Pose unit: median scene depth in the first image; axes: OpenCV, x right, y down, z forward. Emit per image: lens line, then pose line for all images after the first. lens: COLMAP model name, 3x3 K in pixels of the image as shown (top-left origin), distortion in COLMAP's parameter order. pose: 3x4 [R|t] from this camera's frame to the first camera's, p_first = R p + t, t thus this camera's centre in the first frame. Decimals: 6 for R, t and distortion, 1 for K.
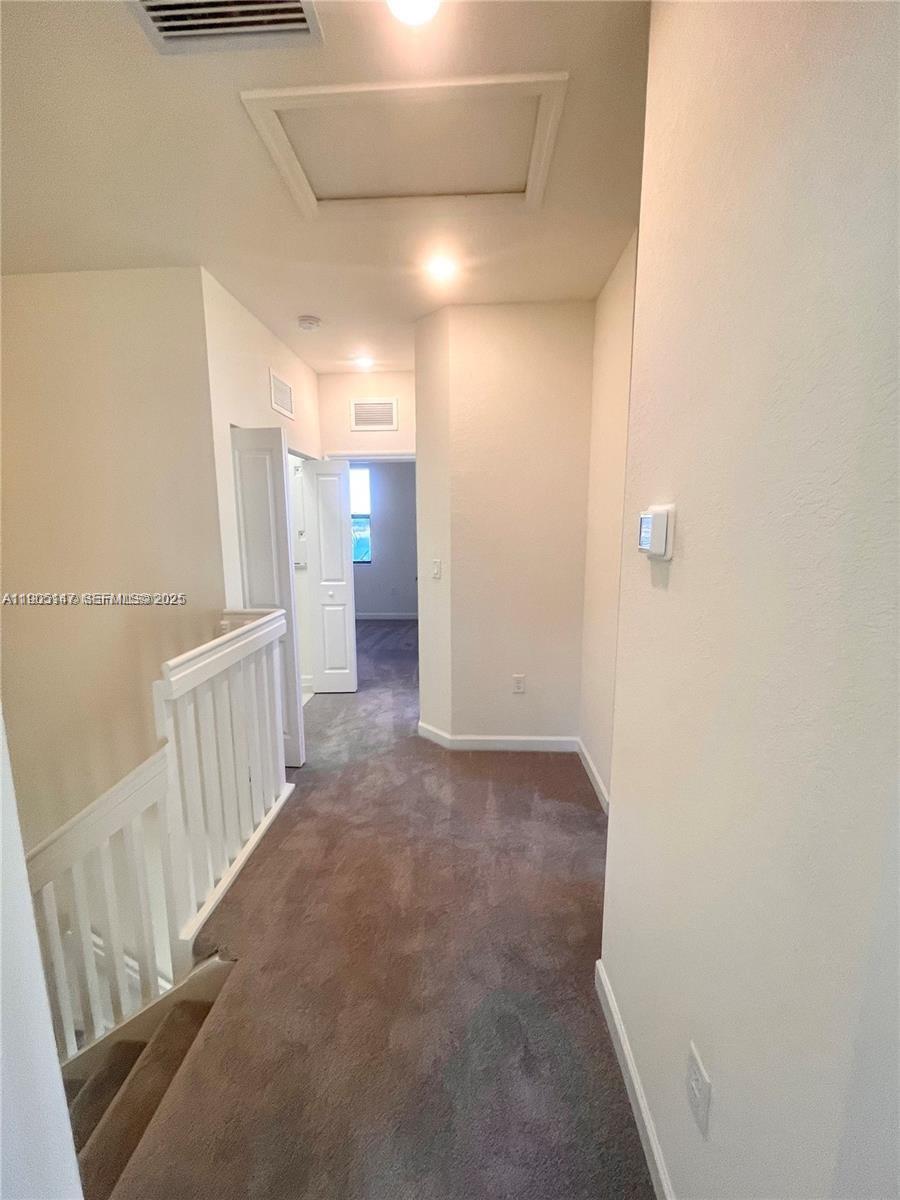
lens RADIAL K [[480.8, 0, 441.2], [0, 480.8, 601.6], [0, 0, 1]] dist [-0.003395, 0.000320]
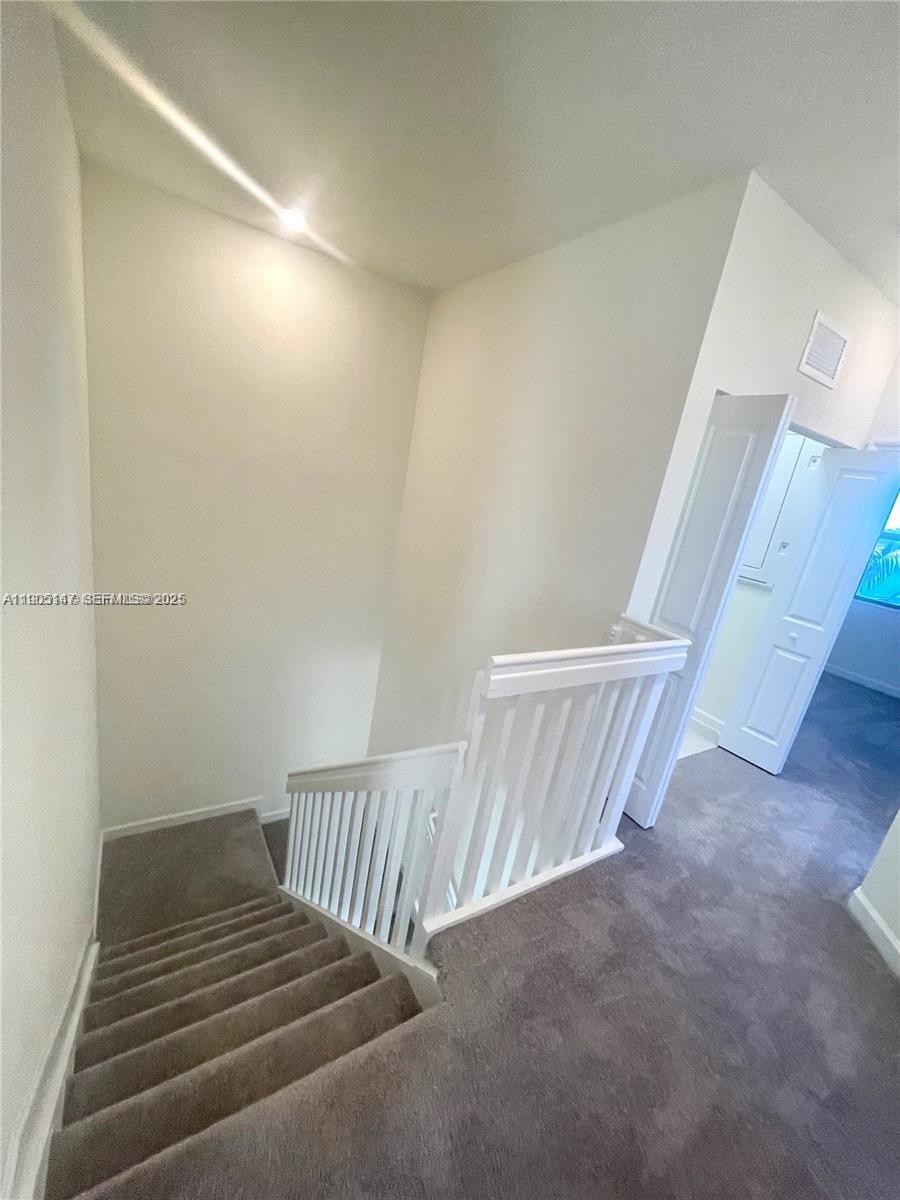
lens RADIAL K [[480.8, 0, 441.2], [0, 480.8, 601.6], [0, 0, 1]] dist [-0.003395, 0.000320]
pose [[0.564605, 0.319196, -0.761141, 0.003539], [-0.294557, 0.939390, 0.175449, -0.052145], [0.771011, 0.125140, 0.624405, 0.206359]]
